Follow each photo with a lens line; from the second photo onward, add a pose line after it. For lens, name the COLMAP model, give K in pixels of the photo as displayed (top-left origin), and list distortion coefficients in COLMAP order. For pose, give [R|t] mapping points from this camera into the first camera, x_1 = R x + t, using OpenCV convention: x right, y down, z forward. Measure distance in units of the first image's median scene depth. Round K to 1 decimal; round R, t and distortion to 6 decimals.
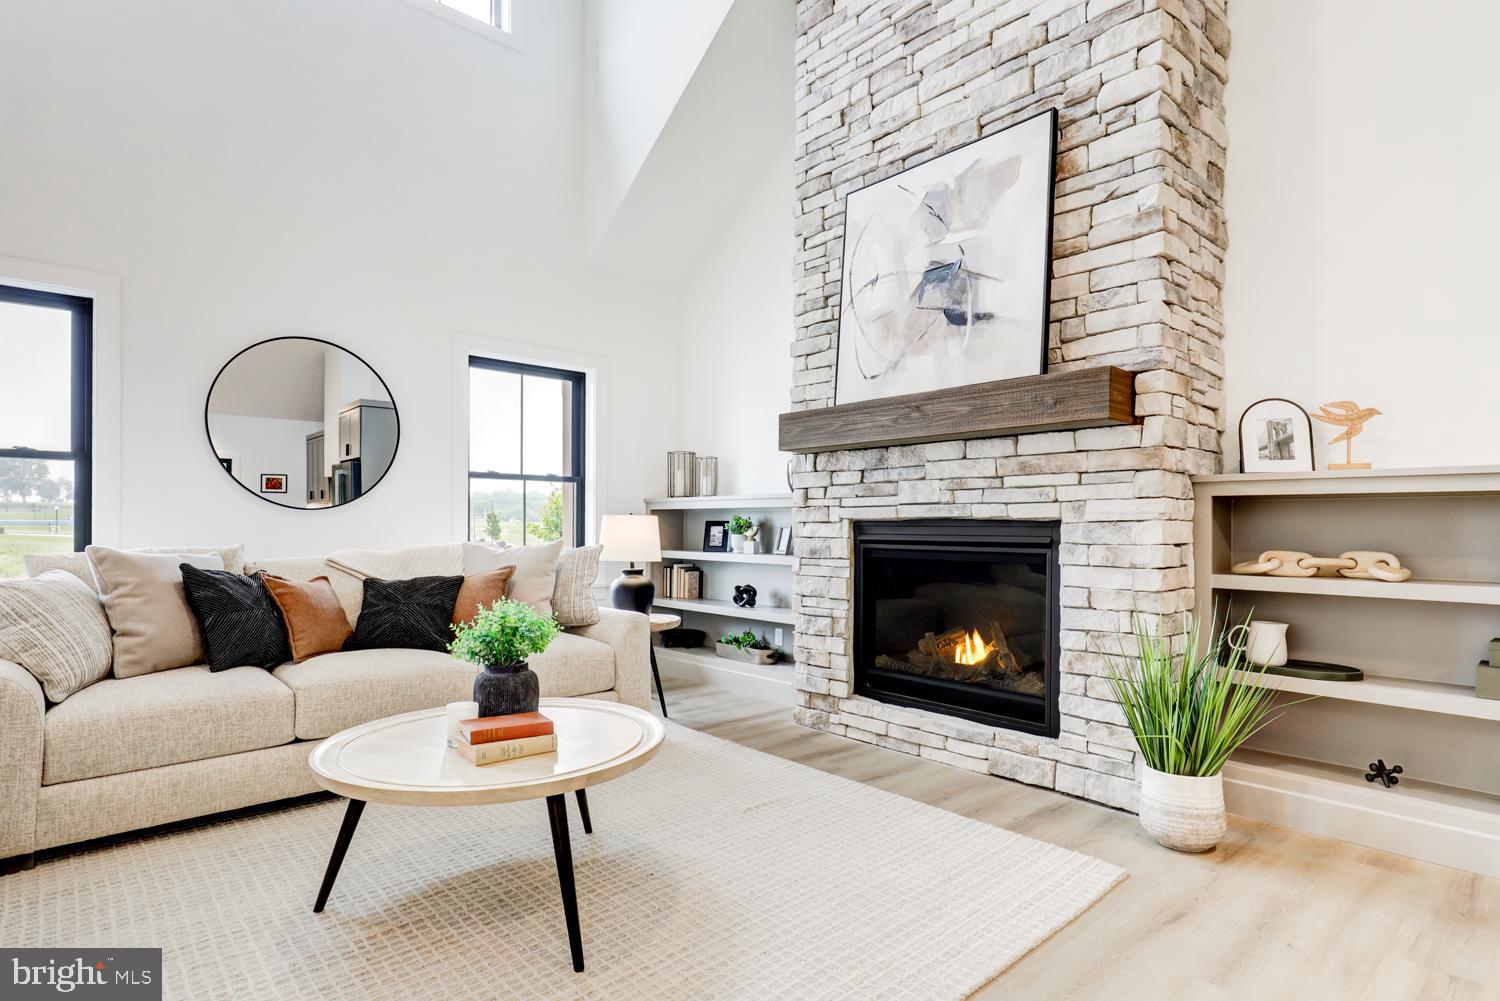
lens RADIAL K [[776.1, 0, 748.6], [0, 776.1, 520.8], [0, 0, 1]] dist [0.000247, -0.000151]
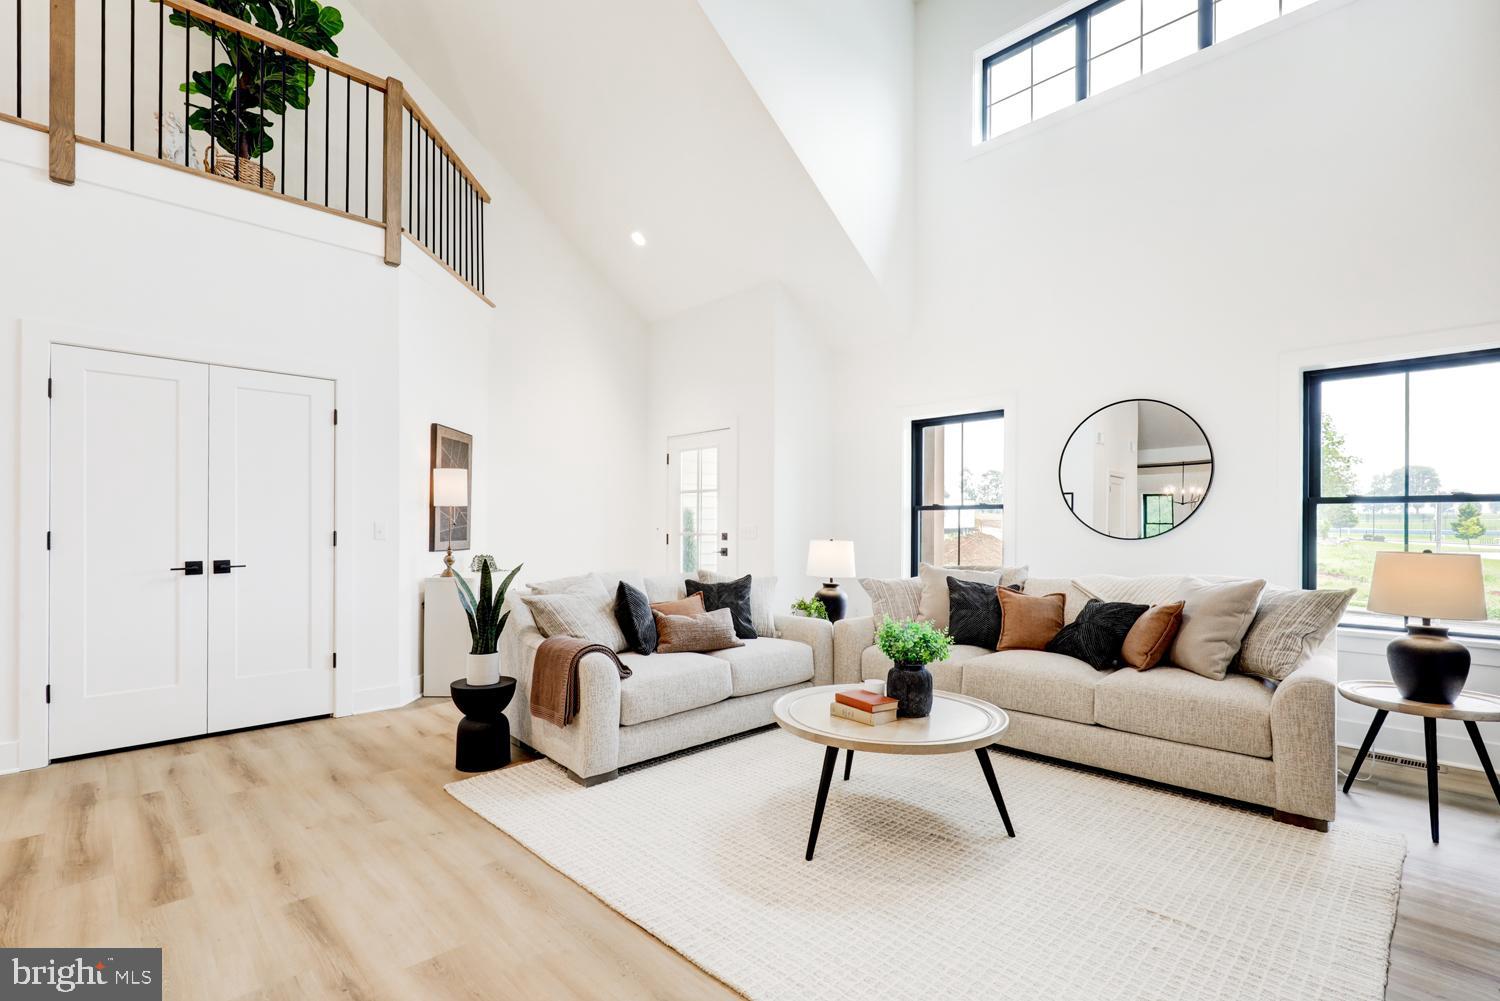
lens RADIAL K [[684.9, 0, 762.7], [0, 684.9, 531.1], [0, 0, 1]] dist [0.000441, 0.000640]
pose [[0.061739, 0.001658, -0.998091, 0.613508], [-0.002275, 0.999996, 0.001520, -0.037303], [0.998090, 0.002177, 0.061743, 0.449320]]
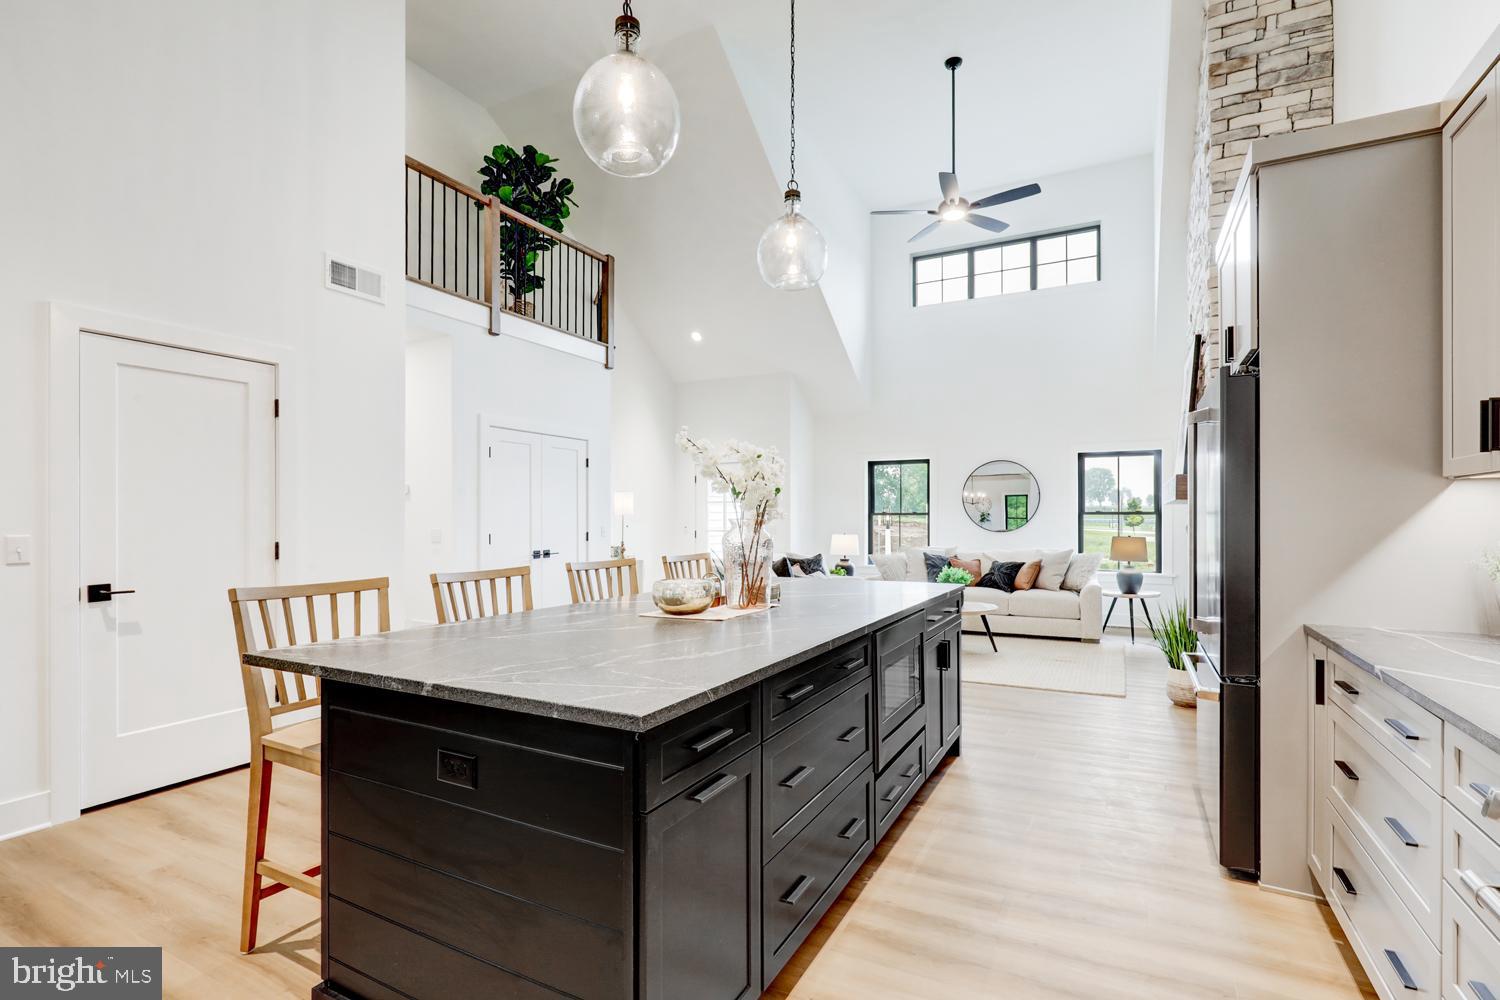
lens RADIAL K [[684.9, 0, 741.8], [0, 684.9, 511.3], [0, 0, 1]] dist [0.000441, 0.000640]
pose [[0.337252, -0.015419, -0.941288, 1.466706], [0.004811, 0.999881, -0.014655, -0.066664], [0.941402, 0.000414, 0.337286, -0.584011]]
